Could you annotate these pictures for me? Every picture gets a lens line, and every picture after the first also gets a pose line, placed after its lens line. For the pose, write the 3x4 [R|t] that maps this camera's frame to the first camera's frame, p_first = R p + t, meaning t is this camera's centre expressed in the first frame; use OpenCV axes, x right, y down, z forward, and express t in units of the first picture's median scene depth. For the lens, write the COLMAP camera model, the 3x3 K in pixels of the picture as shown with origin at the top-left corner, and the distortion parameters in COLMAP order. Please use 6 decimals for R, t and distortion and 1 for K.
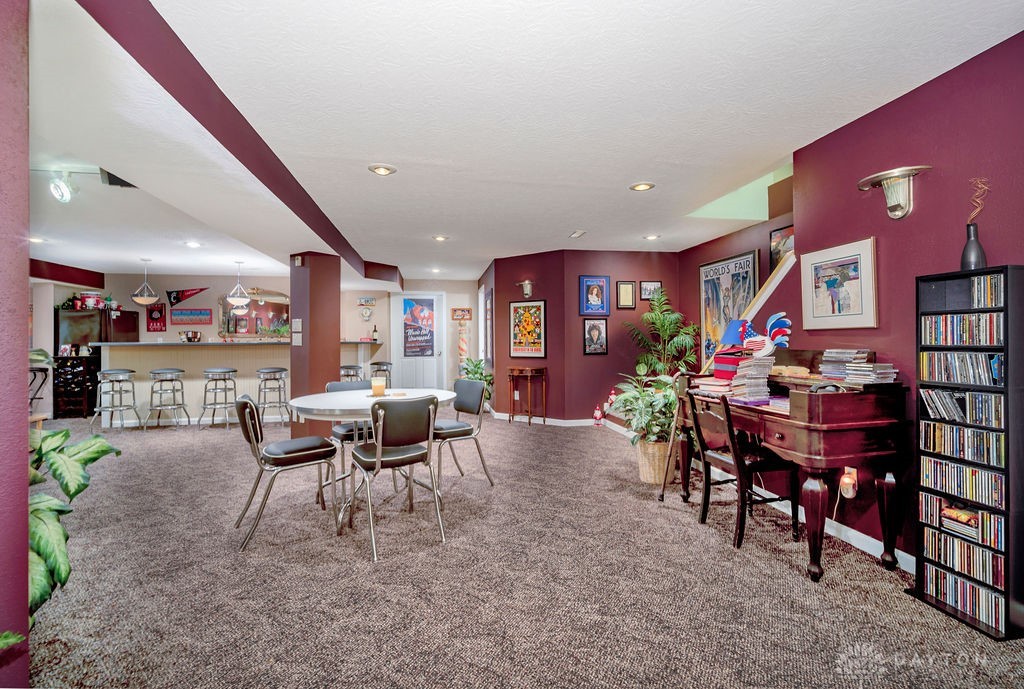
lens RADIAL K [[454.7, 0, 517.7], [0, 454.7, 341.0], [0, 0, 1]] dist [0.002207, 0.000334]
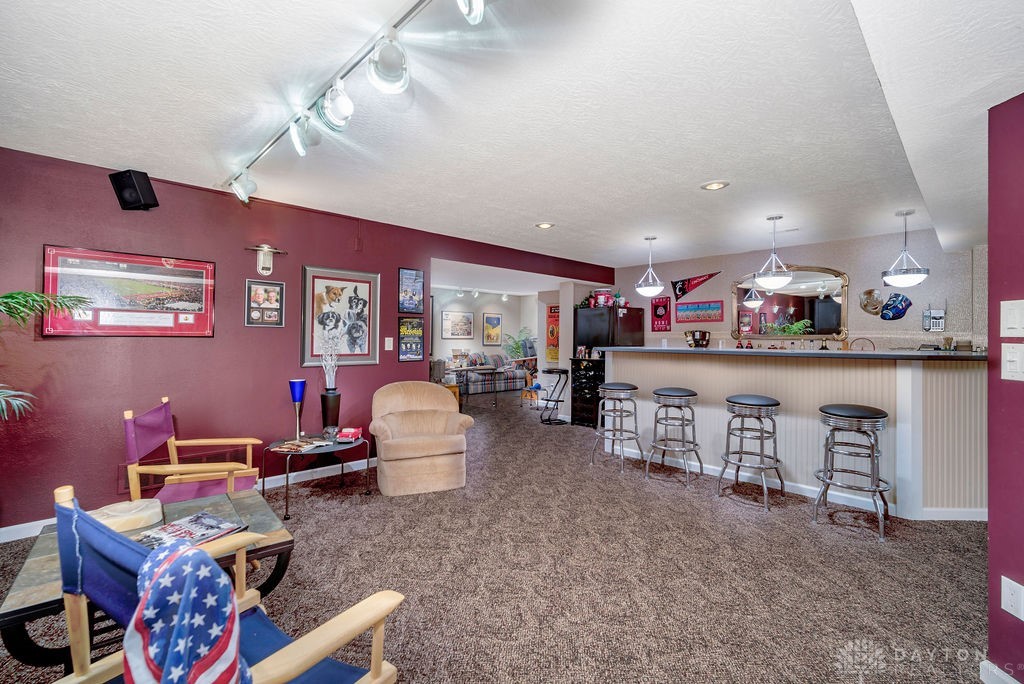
lens RADIAL K [[448.9, 0, 510.5], [0, 448.9, 333.0], [0, 0, 1]] dist [-0.002850, -0.000514]
pose [[0.547219, 0.002187, -0.836987, -0.303484], [-0.010058, 0.999942, -0.003962, -0.013896], [0.836929, 0.010586, 0.547209, 0.378794]]
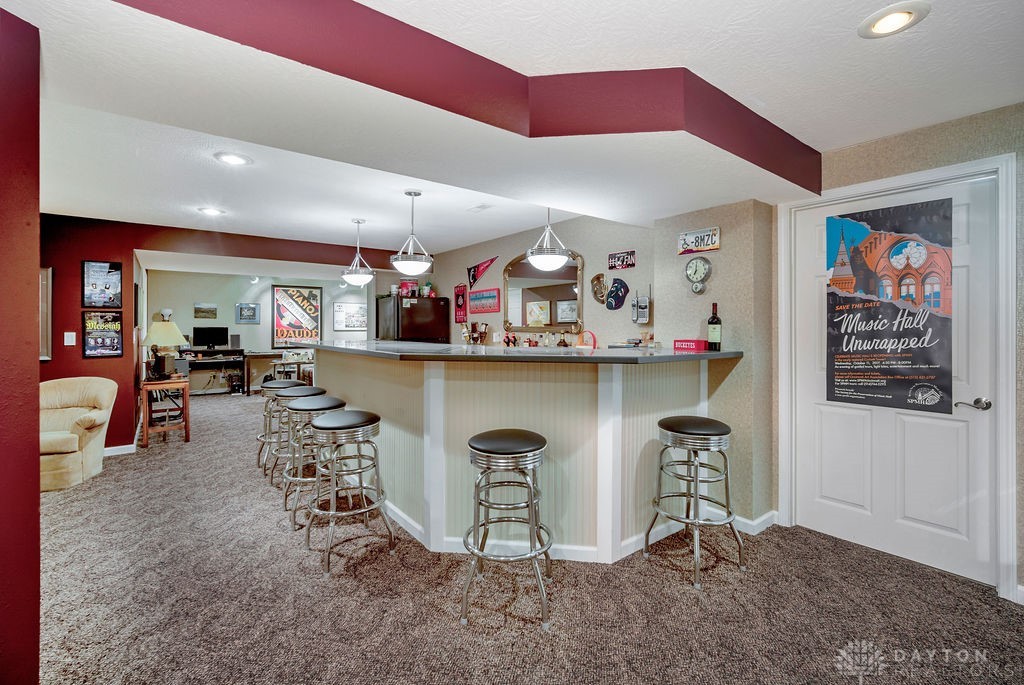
lens RADIAL K [[457.2, 0, 513.5], [0, 457.2, 324.9], [0, 0, 1]] dist [-0.011795, -0.000039]
pose [[0.455634, 0.005075, -0.890153, -0.086273], [-0.004457, 0.999984, 0.003420, -0.023596], [0.890156, 0.002409, 0.455649, 0.851848]]
